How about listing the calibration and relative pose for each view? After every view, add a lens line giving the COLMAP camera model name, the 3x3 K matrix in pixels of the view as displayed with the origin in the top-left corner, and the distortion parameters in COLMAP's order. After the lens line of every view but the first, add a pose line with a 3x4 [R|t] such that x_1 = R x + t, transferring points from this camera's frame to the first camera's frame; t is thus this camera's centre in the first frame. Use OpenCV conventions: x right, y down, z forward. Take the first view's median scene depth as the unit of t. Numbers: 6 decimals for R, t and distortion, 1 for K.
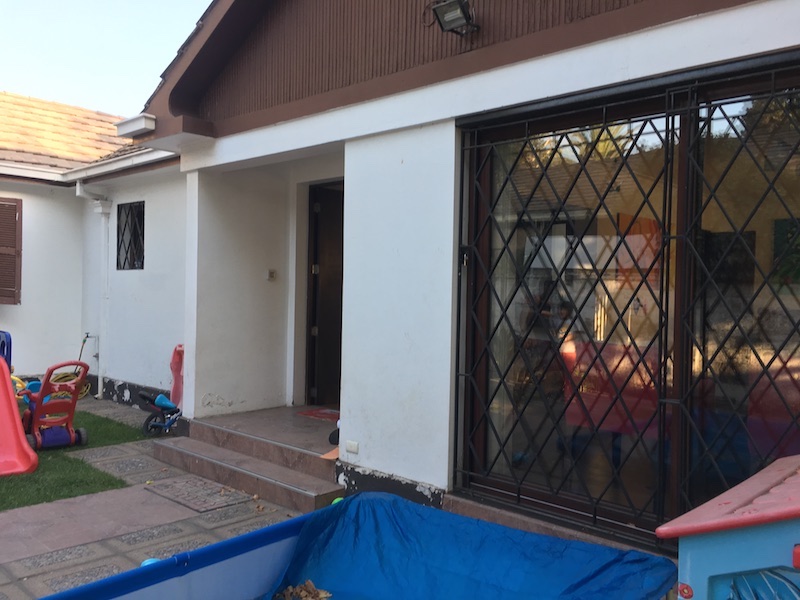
lens RADIAL K [[682.9, 0, 400.6], [0, 682.9, 299.9], [0, 0, 1]] dist [0.062323, -0.075916]
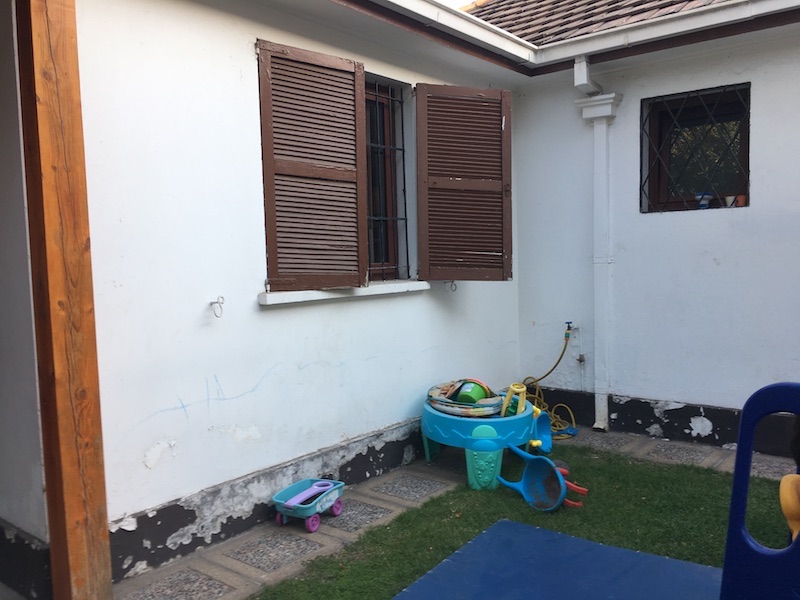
lens RADIAL K [[682.9, 0, 397.4], [0, 682.9, 302.6], [0, 0, 1]] dist [0.062323, -0.075916]
pose [[0.996207, -0.051955, 0.069798, -0.667298], [0.047728, 0.997001, 0.060919, -0.013282], [-0.072753, -0.057356, 0.995699, 0.432228]]
